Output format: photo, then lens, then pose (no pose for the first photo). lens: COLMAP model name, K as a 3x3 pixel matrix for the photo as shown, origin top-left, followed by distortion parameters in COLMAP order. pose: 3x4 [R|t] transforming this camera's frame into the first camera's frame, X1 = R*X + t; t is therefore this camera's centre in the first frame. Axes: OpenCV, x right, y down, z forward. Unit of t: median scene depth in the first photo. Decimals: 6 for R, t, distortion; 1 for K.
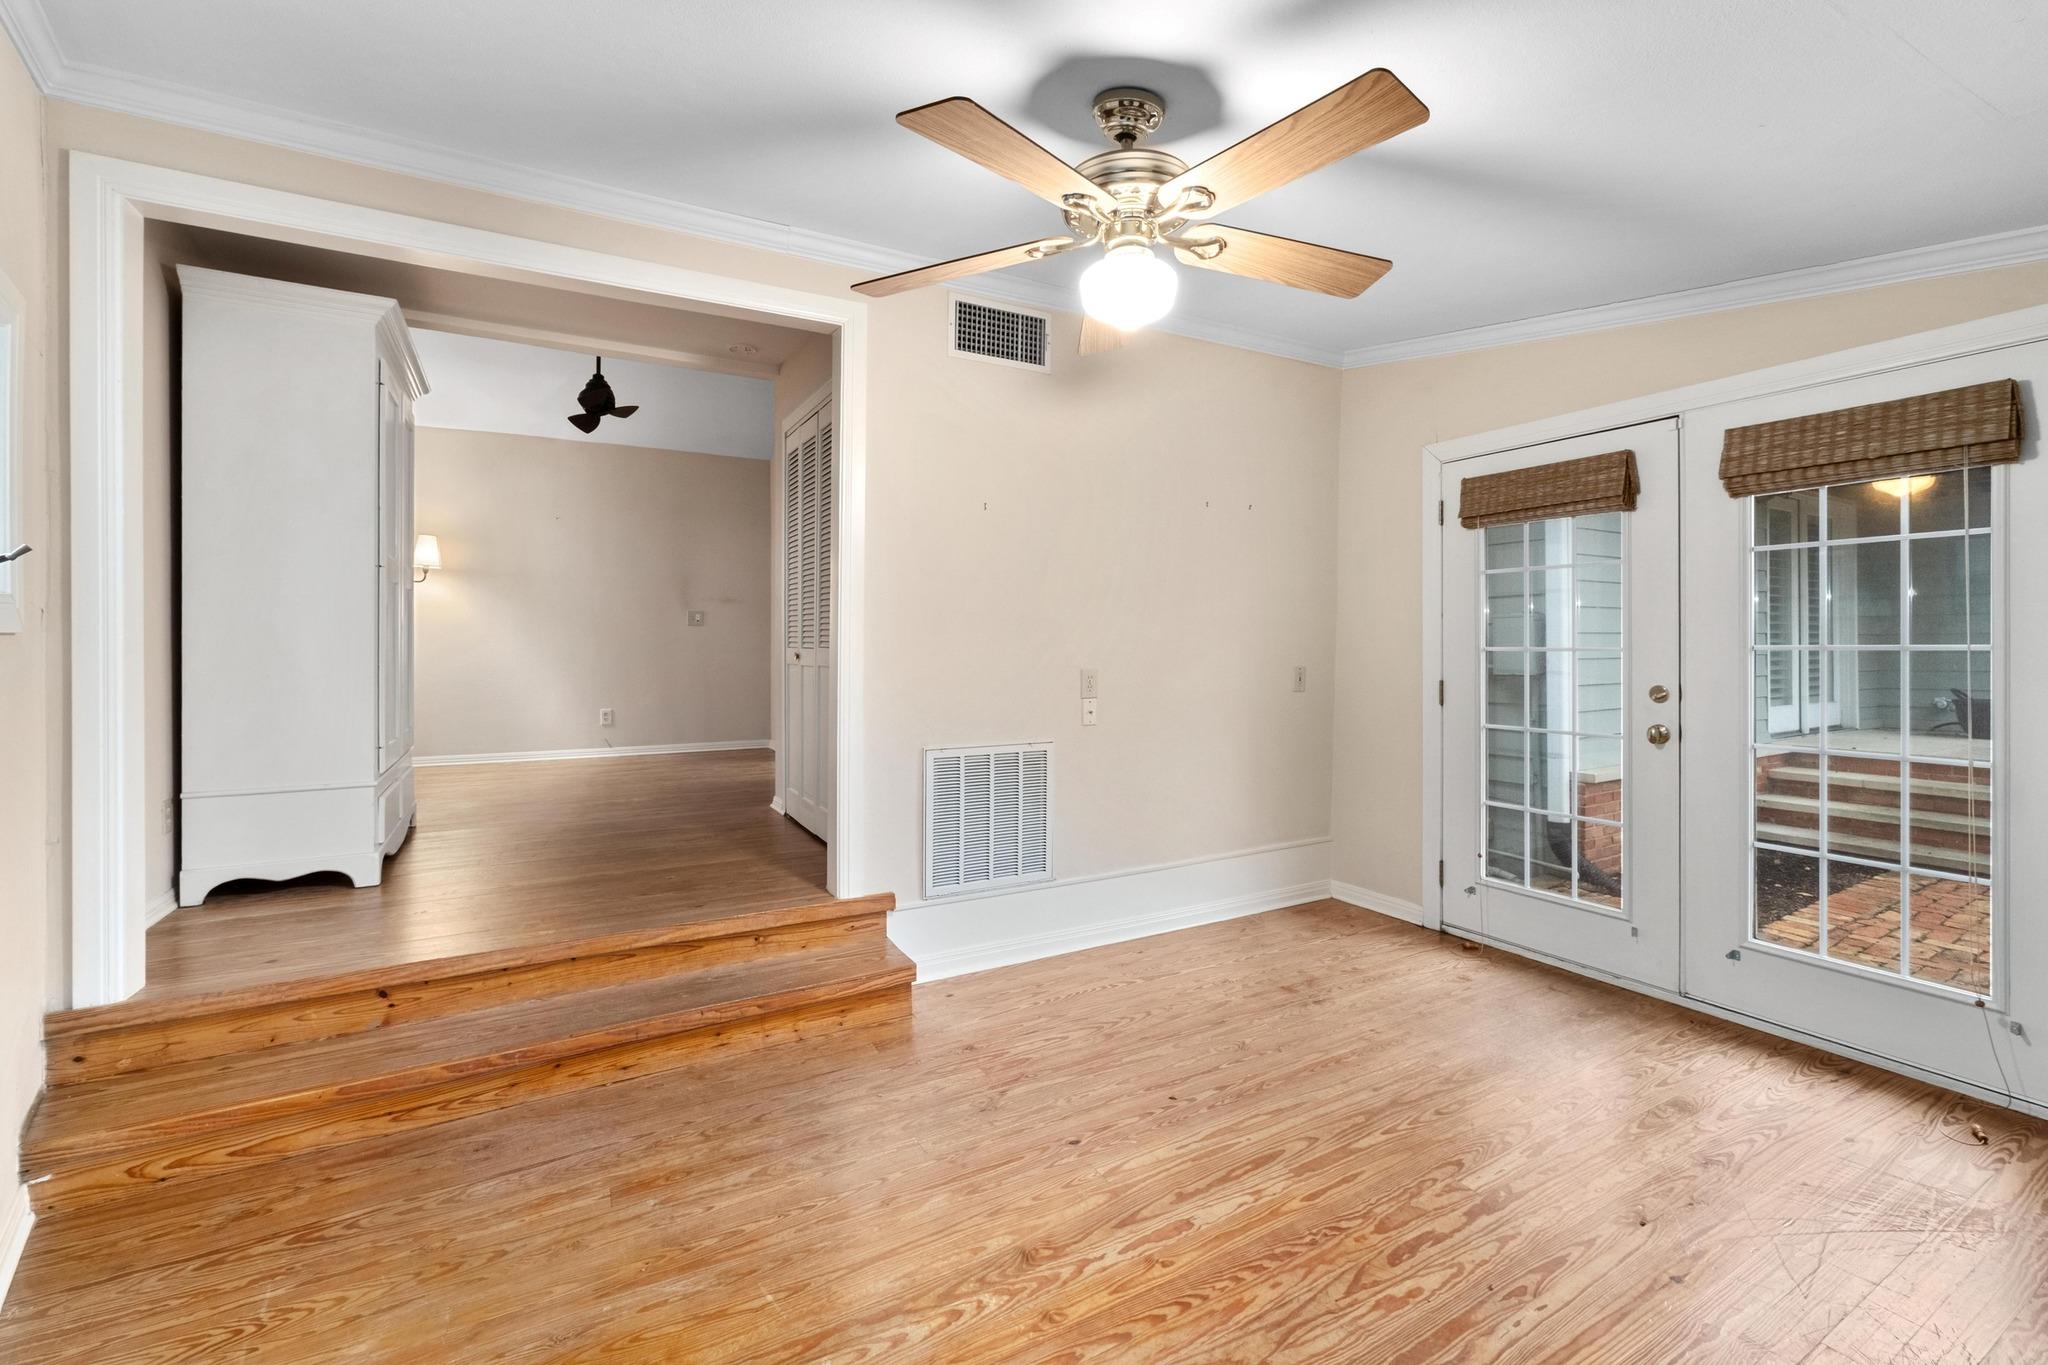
lens RADIAL K [[872.2, 0, 1056.6], [0, 872.2, 640.4], [0, 0, 1]] dist [-0.005065, -0.000193]
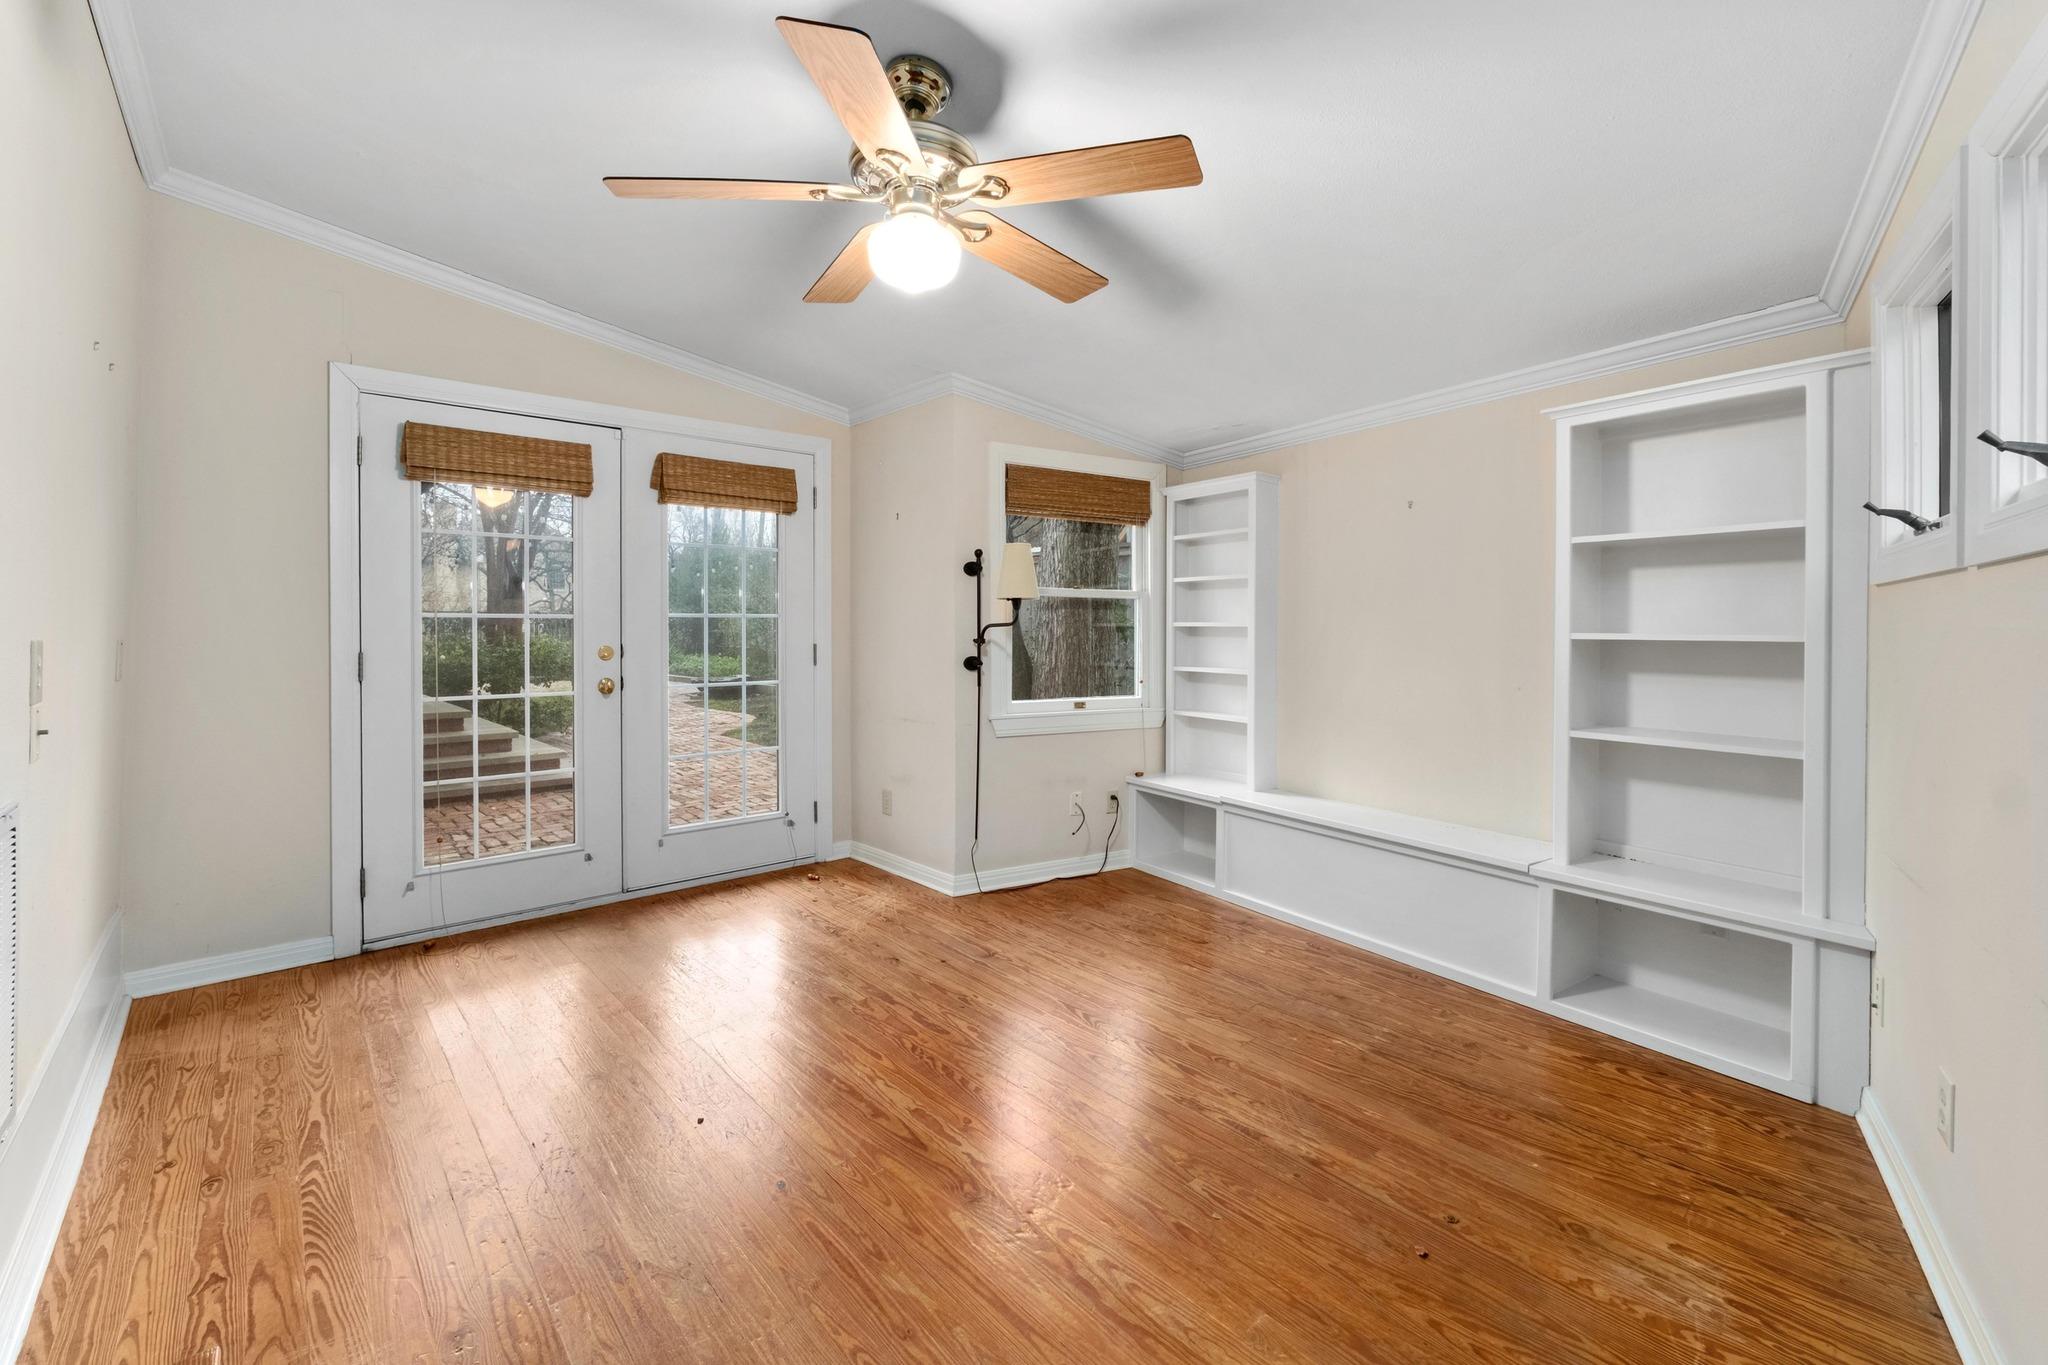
lens RADIAL K [[872.2, 0, 1000.2], [0, 872.2, 636.4], [0, 0, 1]] dist [-0.005065, -0.000193]
pose [[-0.171883, -0.006150, 0.985098, -0.607617], [0.002077, 0.999976, 0.006605, 0.032447], [-0.985115, 0.003182, -0.171866, 0.679768]]
